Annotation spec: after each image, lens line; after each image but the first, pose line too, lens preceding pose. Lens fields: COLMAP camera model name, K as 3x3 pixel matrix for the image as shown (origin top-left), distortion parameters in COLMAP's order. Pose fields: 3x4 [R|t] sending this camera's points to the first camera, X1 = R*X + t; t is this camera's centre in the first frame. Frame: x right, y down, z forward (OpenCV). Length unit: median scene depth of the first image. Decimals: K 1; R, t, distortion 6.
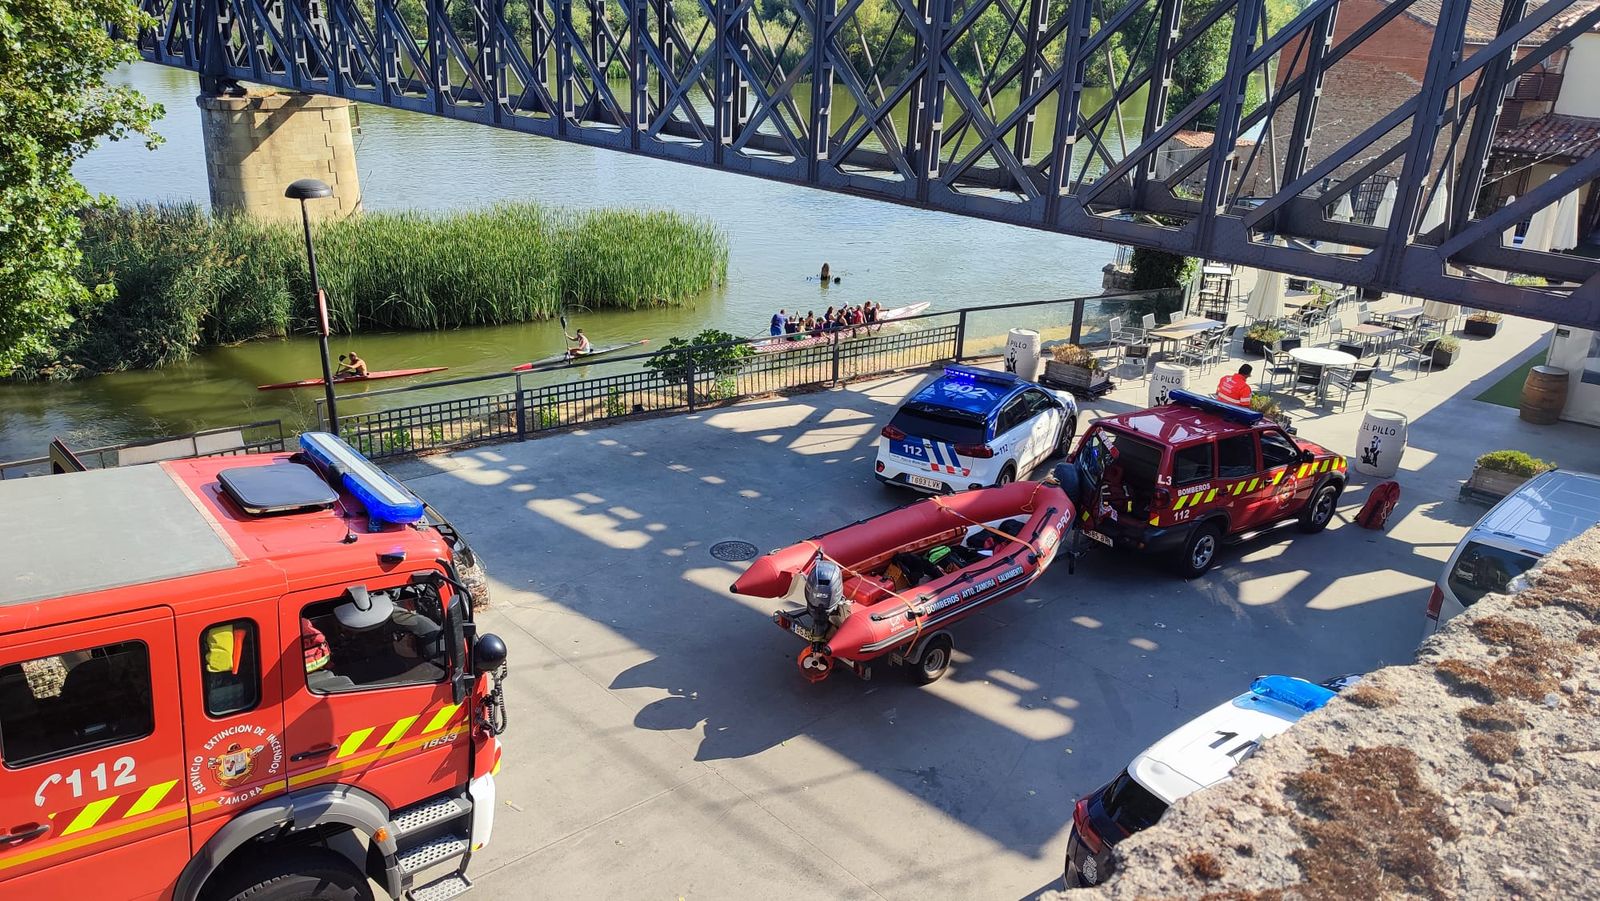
lens RADIAL K [[1136.0, 0, 800.0], [0, 1136.0, 450.5], [0, 0, 1]] dist [0.053448, -0.066734]
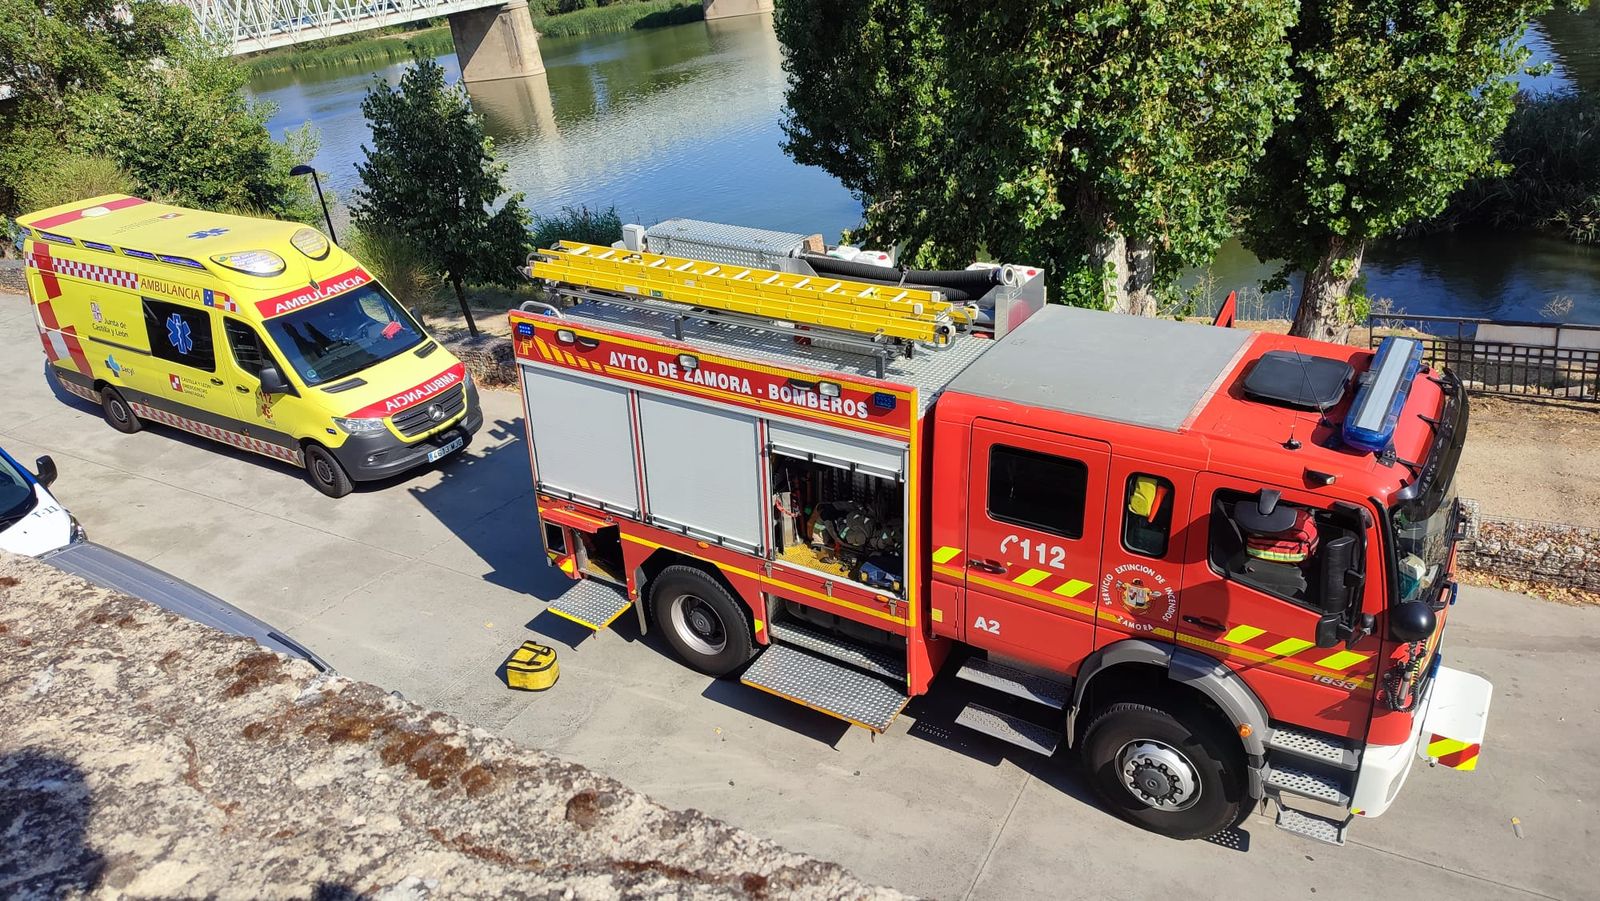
lens RADIAL K [[1136.0, 0, 800.0], [0, 1136.0, 450.5], [0, 0, 1]] dist [0.053448, -0.066734]
pose [[0.288676, 0.313616, -0.904606, 0.164611], [-0.198212, 0.943937, 0.263999, -0.040984], [0.936685, 0.103094, 0.334654, 0.118172]]
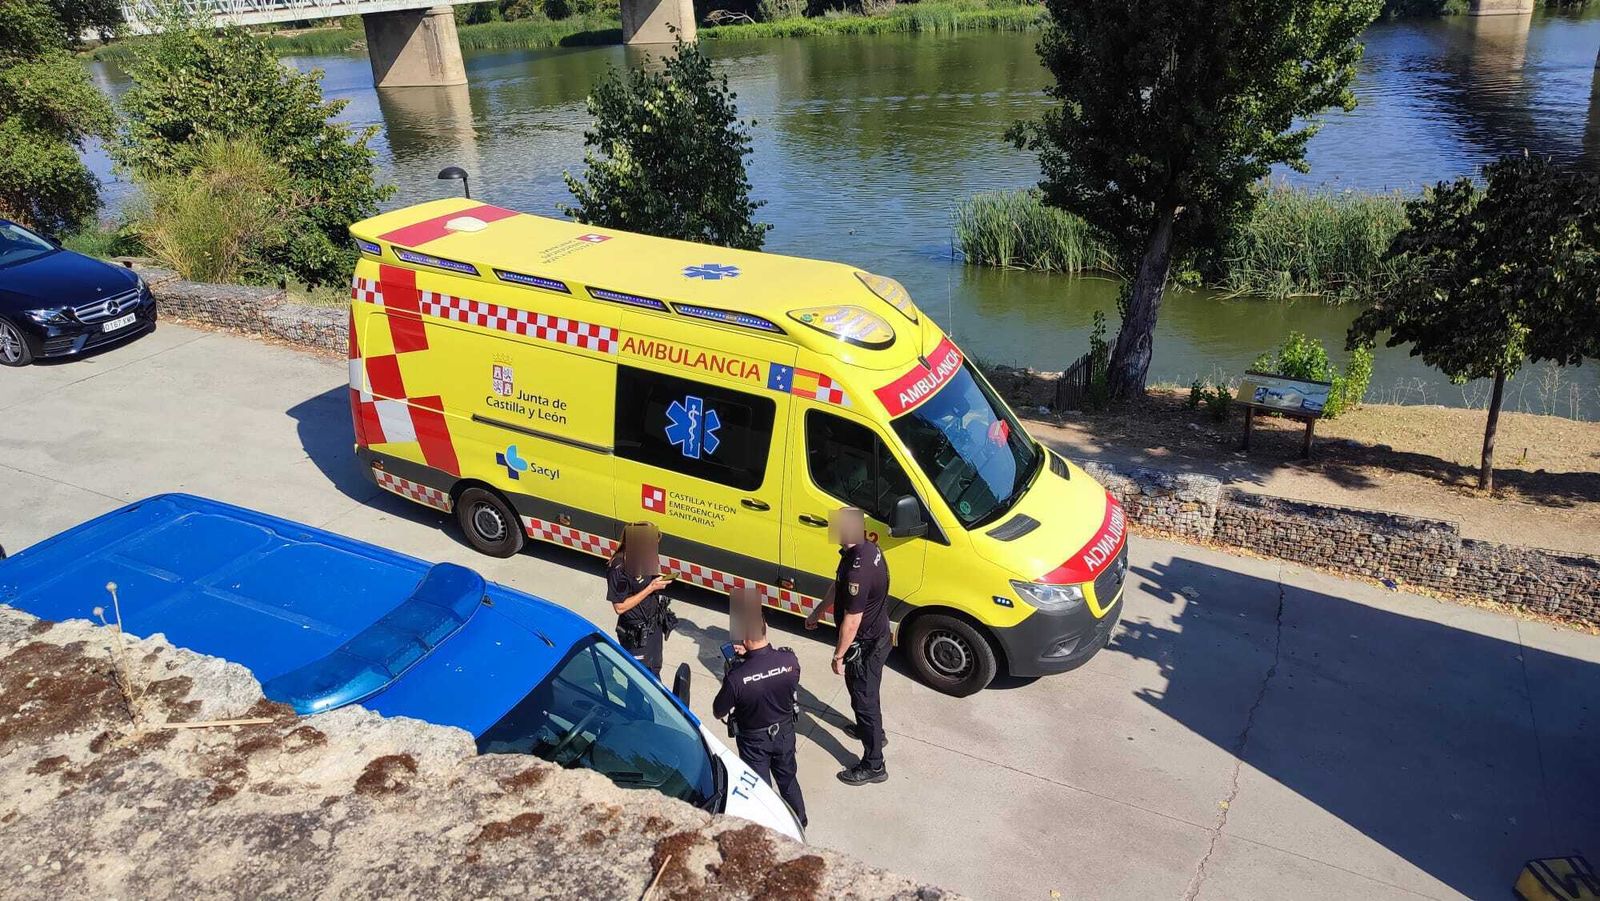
lens RADIAL K [[1120.3, 0, 800.0], [0, 1120.3, 450.5], [0, 0, 1]] dist [-0.003298, -0.000319]
pose [[0.401886, 0.304275, -0.863658, -0.299175], [-0.263766, 0.941668, 0.209021, 0.083421], [0.876878, 0.143801, 0.458700, -0.245840]]
